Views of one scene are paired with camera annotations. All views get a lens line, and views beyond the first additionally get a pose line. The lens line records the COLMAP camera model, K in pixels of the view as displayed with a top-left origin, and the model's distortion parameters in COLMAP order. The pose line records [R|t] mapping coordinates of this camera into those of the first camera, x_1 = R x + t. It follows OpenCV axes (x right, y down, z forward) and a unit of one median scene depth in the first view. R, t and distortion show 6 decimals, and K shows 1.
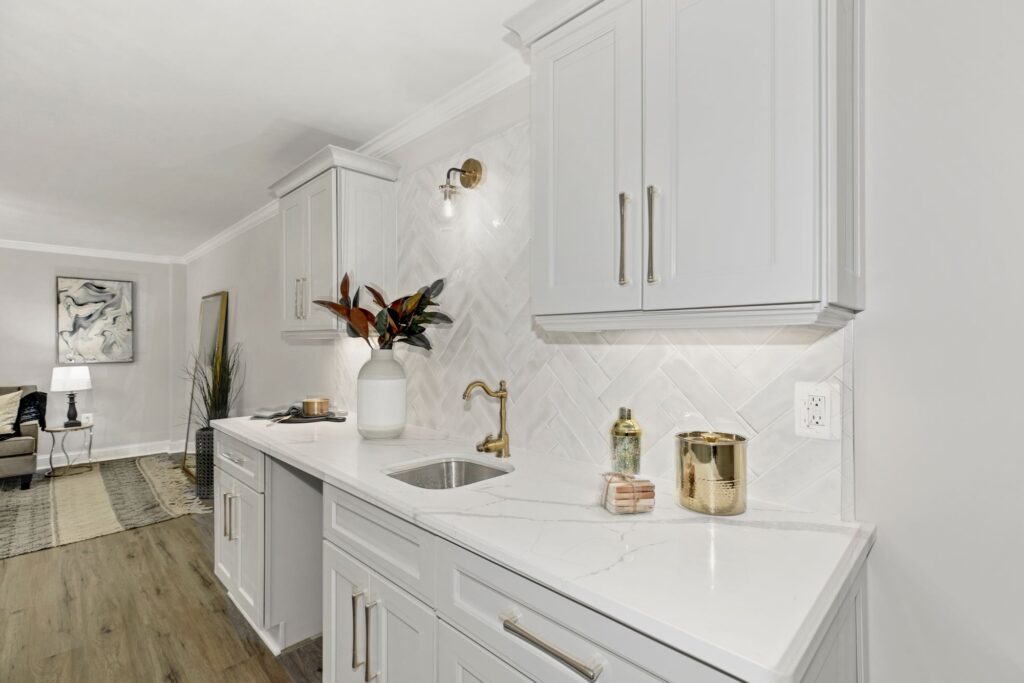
lens RADIAL K [[469.9, 0, 508.9], [0, 469.9, 338.0], [0, 0, 1]] dist [-0.000861, 0.002024]
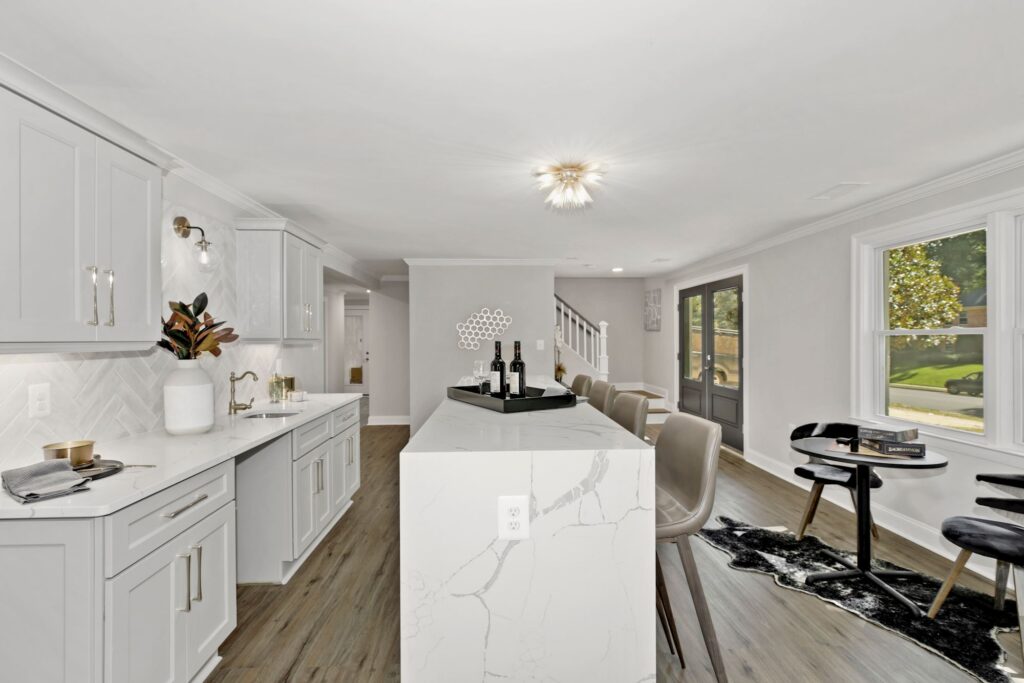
lens RADIAL K [[469.9, 0, 509.8], [0, 469.9, 339.8], [0, 0, 1]] dist [-0.000861, 0.002024]
pose [[-0.730638, 0.003171, 0.682757, -1.468291], [-0.000421, 0.999987, -0.005095, -0.016686], [-0.682764, -0.004010, -0.730628, 1.161651]]
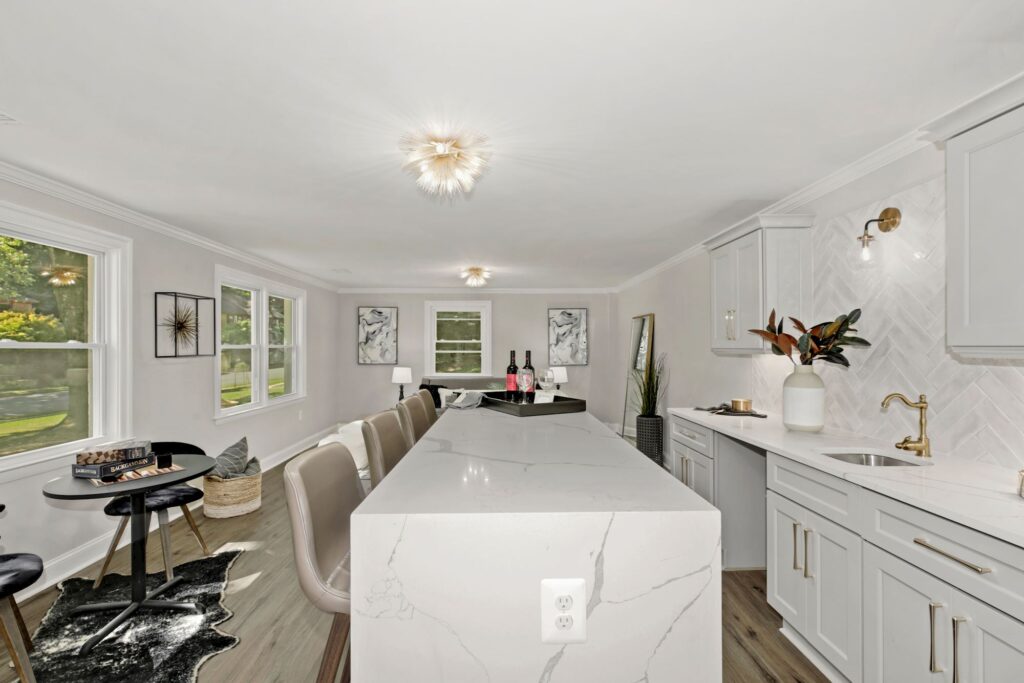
lens RADIAL K [[469.9, 0, 509.5], [0, 469.9, 346.4], [0, 0, 1]] dist [-0.000861, 0.002024]
pose [[0.721049, -0.002148, -0.692881, 0.043813], [0.008597, 0.999946, 0.005846, -0.037508], [0.692831, -0.010172, 0.721029, -0.463659]]
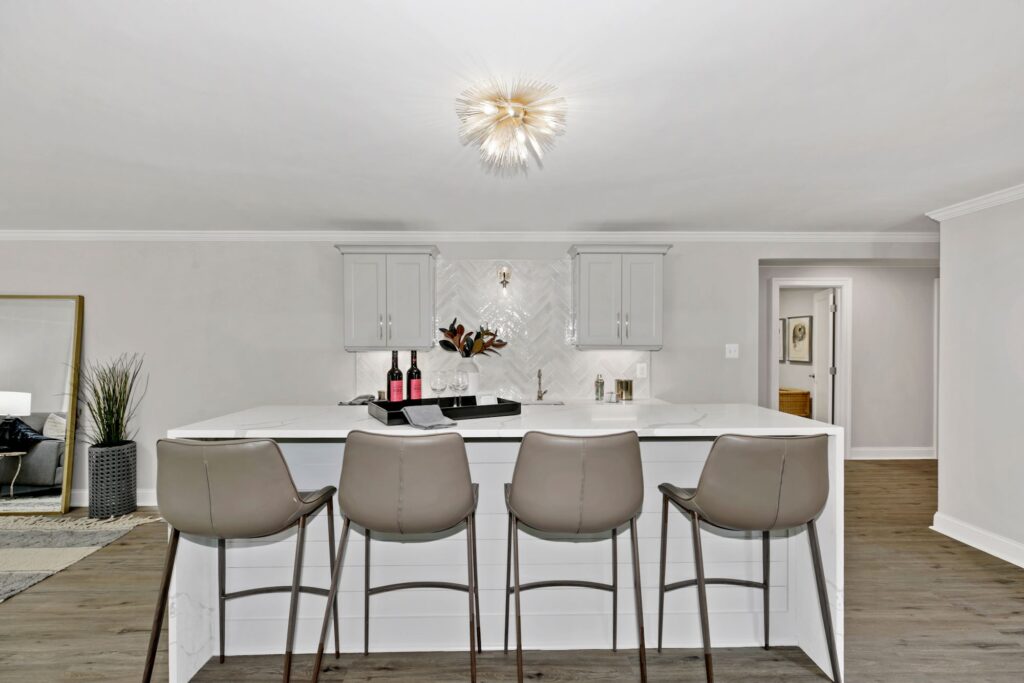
lens RADIAL K [[469.9, 0, 507.7], [0, 469.9, 344.8], [0, 0, 1]] dist [-0.000861, 0.002024]
pose [[0.693899, -0.001128, 0.720072, -1.383479], [-0.007402, 0.999935, 0.008700, -0.040544], [-0.720034, -0.011367, 0.693845, -0.415390]]
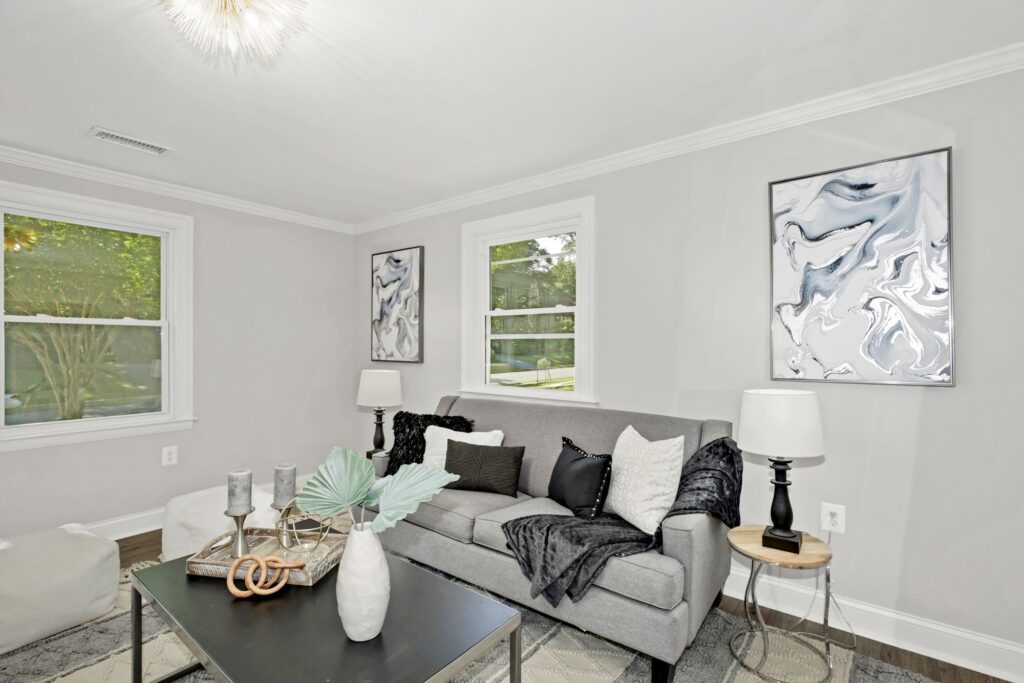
lens RADIAL K [[469.9, 0, 510.2], [0, 469.9, 348.0], [0, 0, 1]] dist [-0.000861, 0.002024]
pose [[0.118409, 0.005389, -0.992950, -1.223581], [0.010548, 0.999922, 0.006685, 0.046028], [0.992909, -0.011265, 0.118343, 1.570282]]
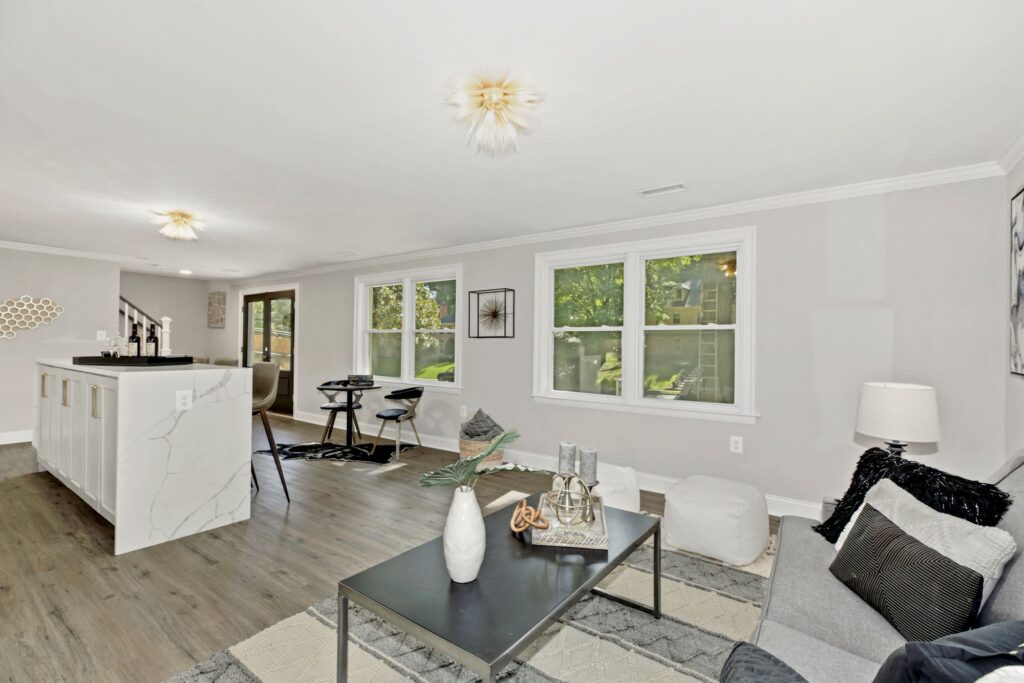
lens RADIAL K [[469.9, 0, 520.3], [0, 469.9, 340.3], [0, 0, 1]] dist [-0.000861, 0.002024]
pose [[-0.988611, -0.012228, -0.149997, -1.804420], [-0.009335, 0.999757, -0.019975, 0.056400], [0.150204, -0.018347, -0.988485, 2.193178]]
